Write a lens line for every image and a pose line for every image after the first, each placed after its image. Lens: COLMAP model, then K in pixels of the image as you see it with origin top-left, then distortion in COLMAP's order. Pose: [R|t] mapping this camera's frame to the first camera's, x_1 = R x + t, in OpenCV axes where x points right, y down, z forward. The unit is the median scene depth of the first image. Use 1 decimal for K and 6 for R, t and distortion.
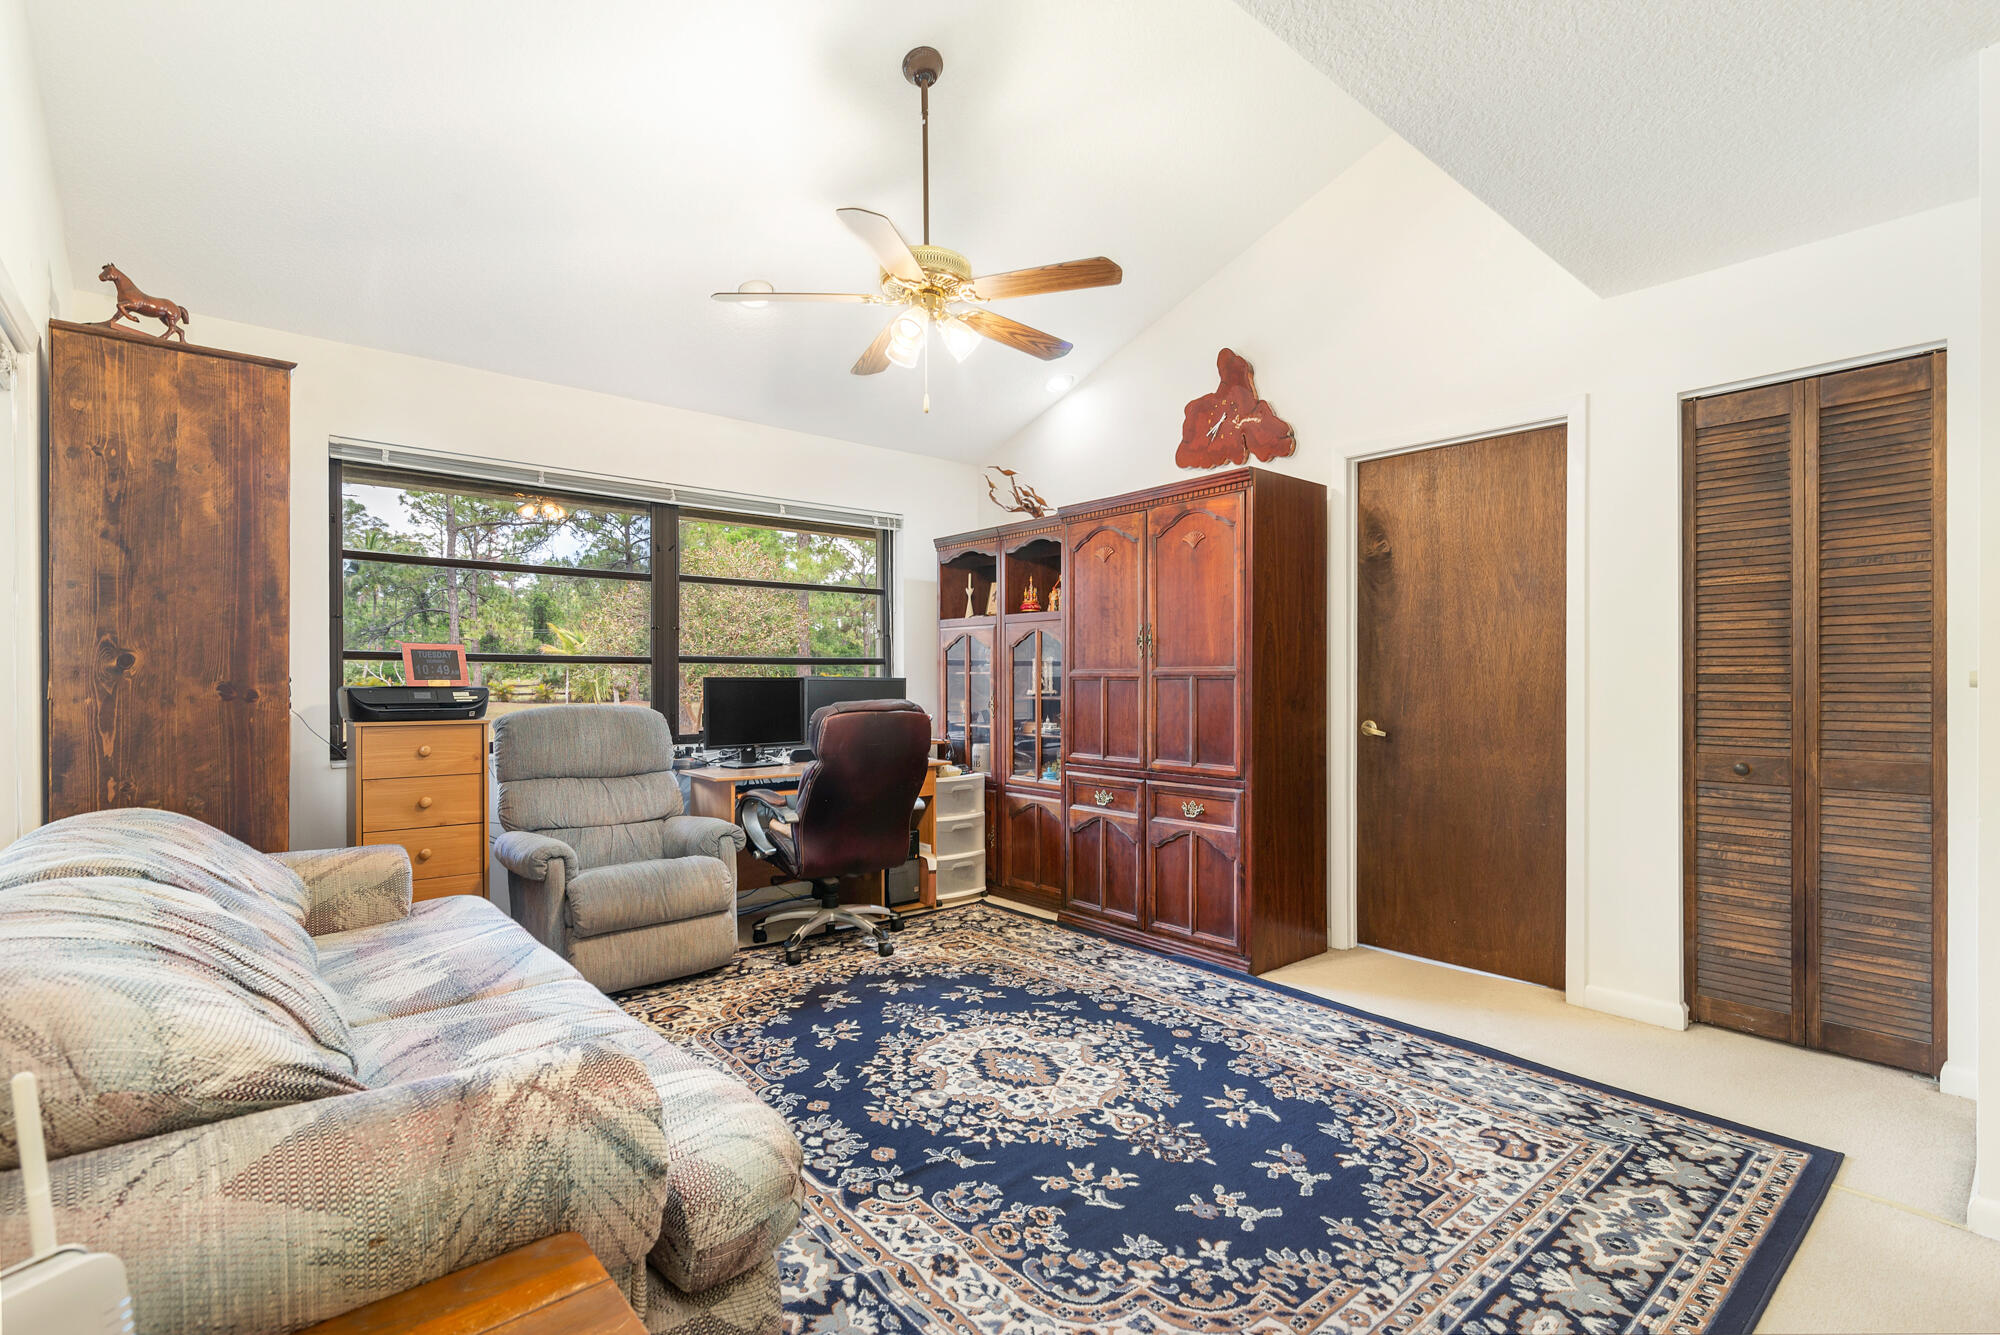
lens RADIAL K [[924.4, 0, 1002.9], [0, 924.4, 681.5], [0, 0, 1]] dist [0.000795, -0.000630]
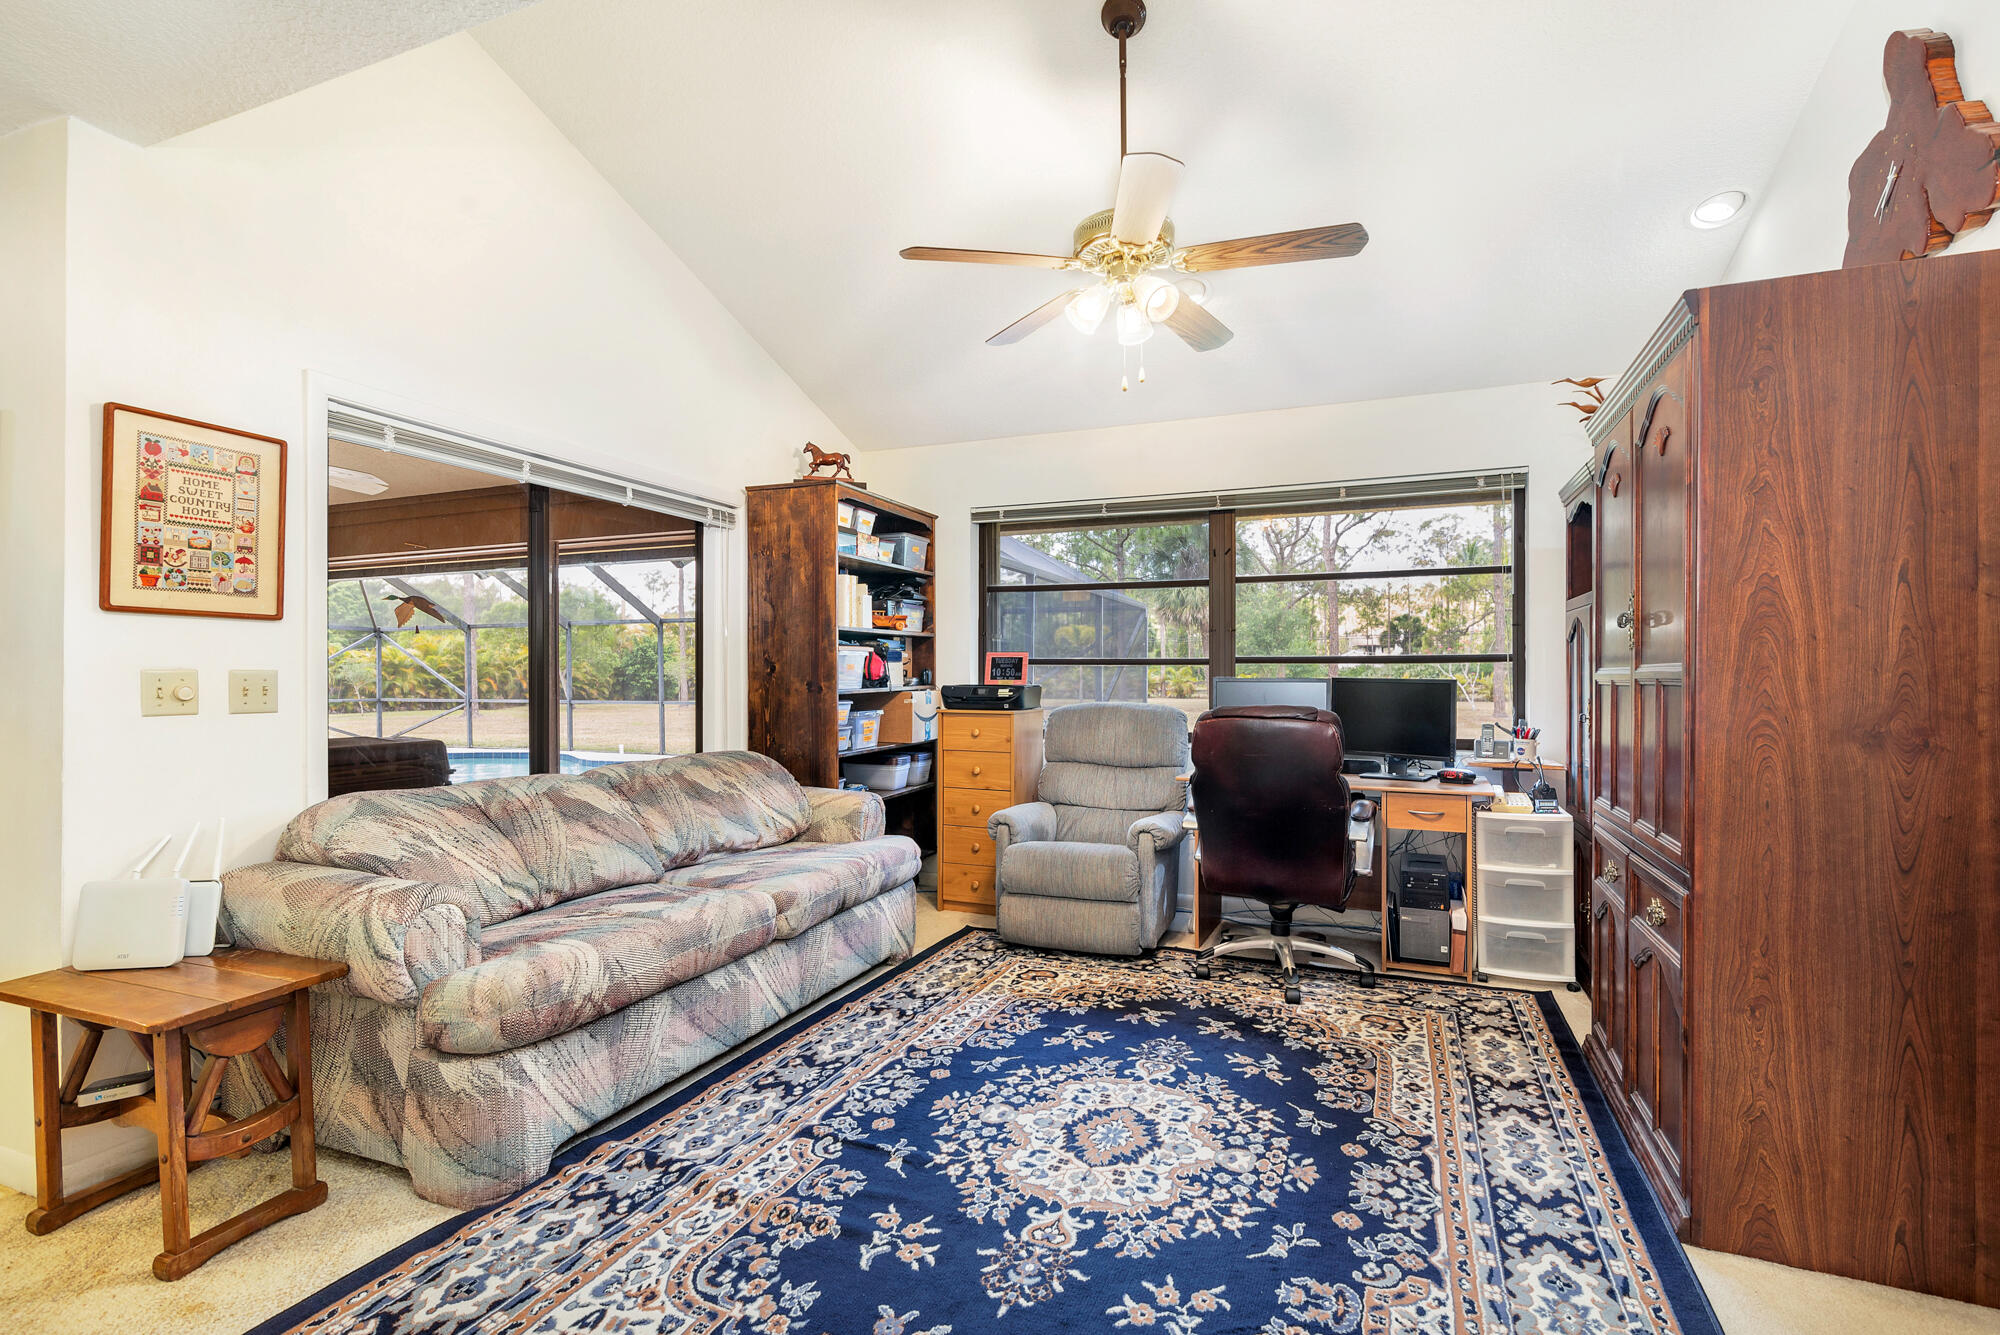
lens RADIAL K [[924.4, 0, 1007.2], [0, 924.4, 671.3], [0, 0, 1]] dist [0.000795, -0.000630]
pose [[0.451541, -0.002605, -0.892246, 0.575792], [-0.005448, 0.999969, -0.005677, -0.006688], [0.892234, 0.007424, 0.451513, 0.409650]]
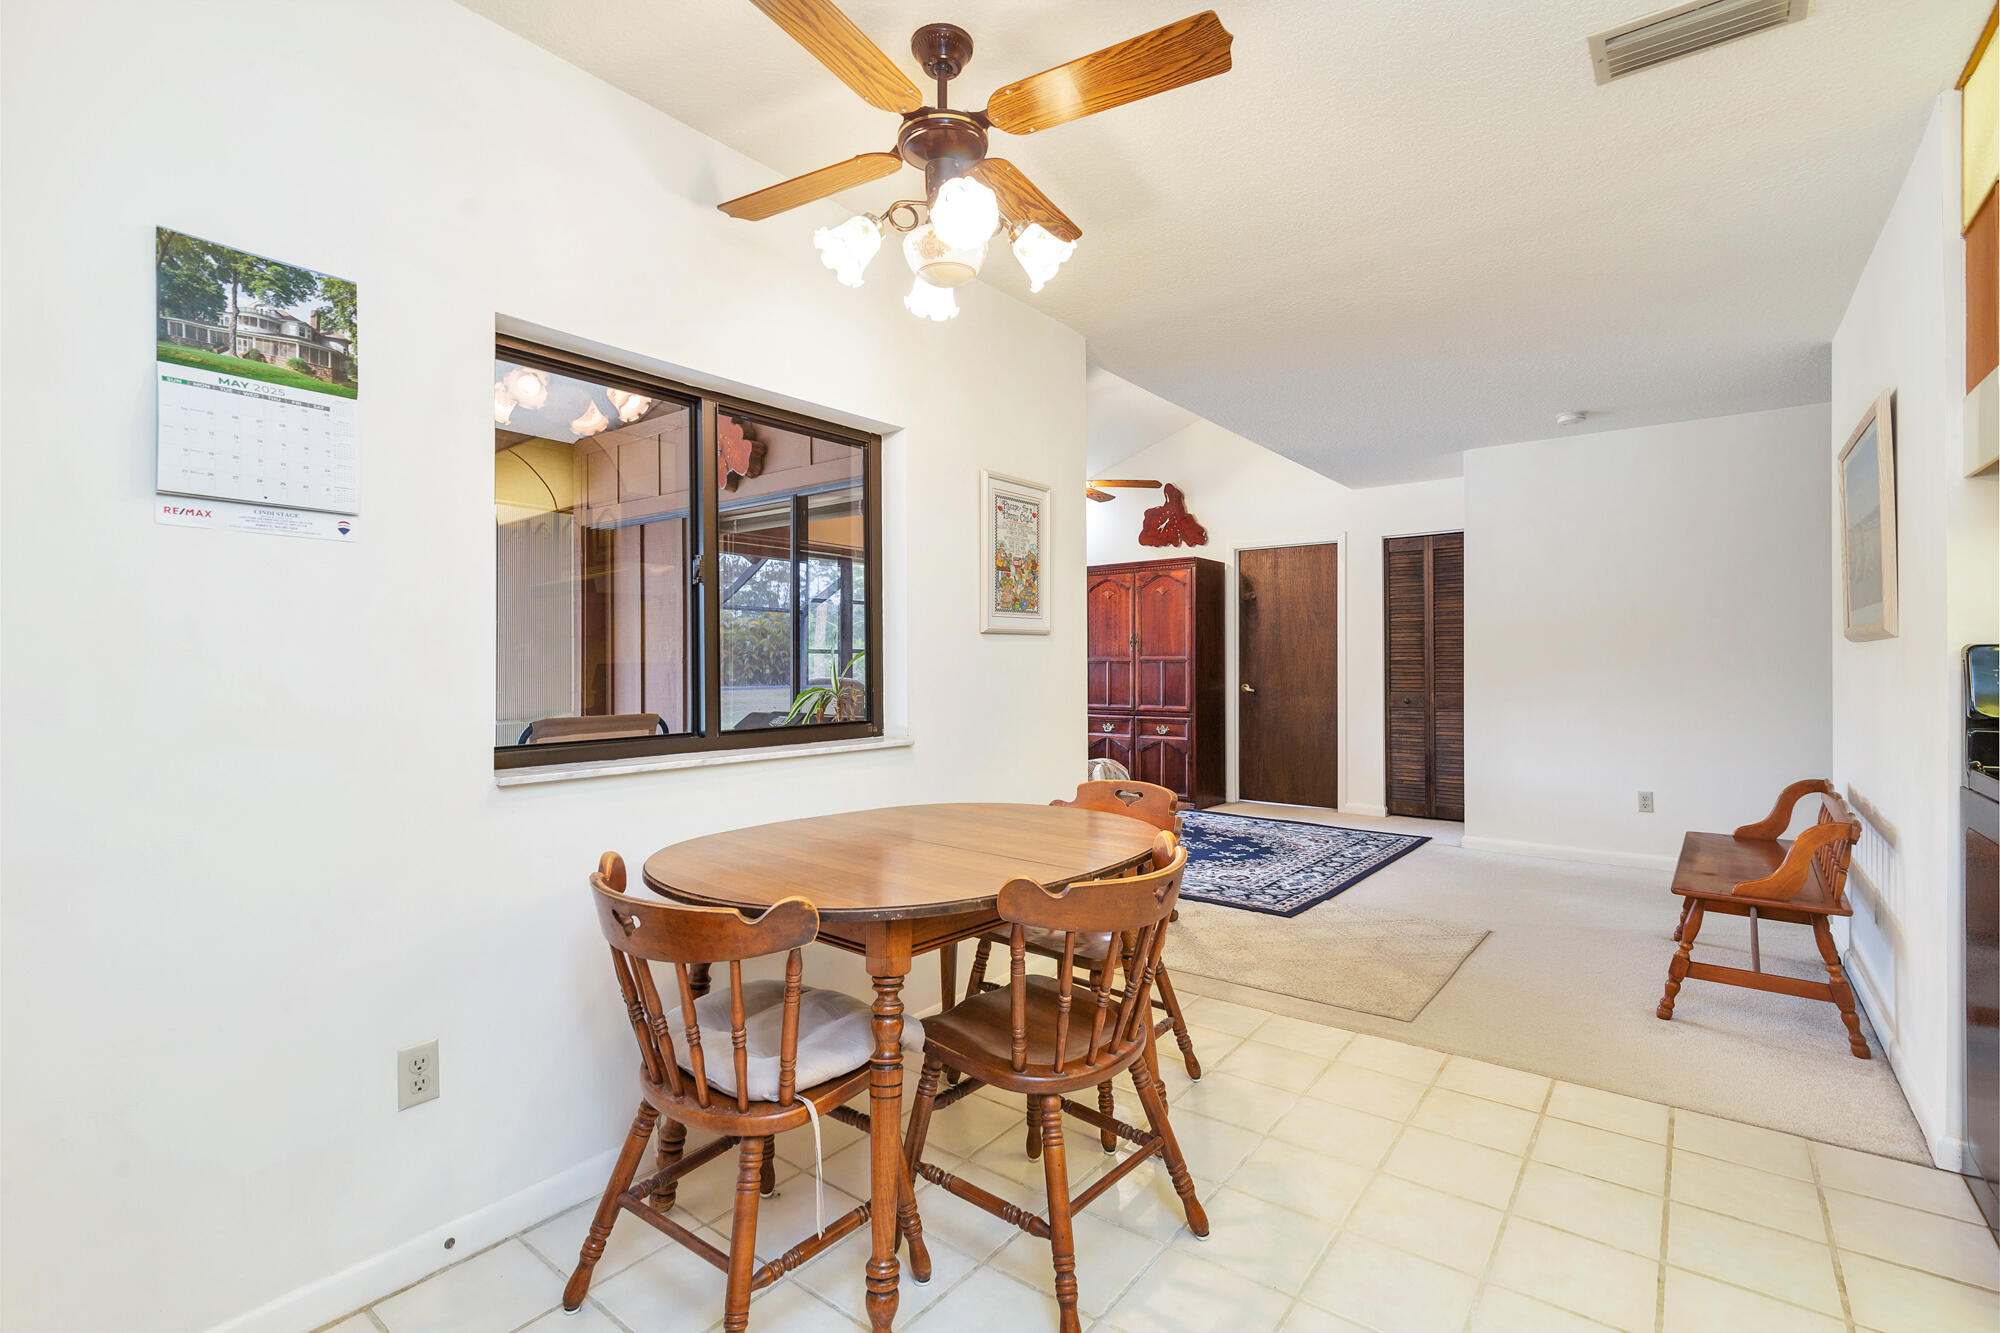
lens RADIAL K [[924.4, 0, 1003.6], [0, 924.4, 660.9], [0, 0, 1]] dist [0.000795, -0.000630]
pose [[0.979341, 0.000247, 0.202213, -0.582133], [0.001094, 0.999978, -0.006519, 0.006938], [-0.202211, 0.006605, 0.979320, -0.942355]]
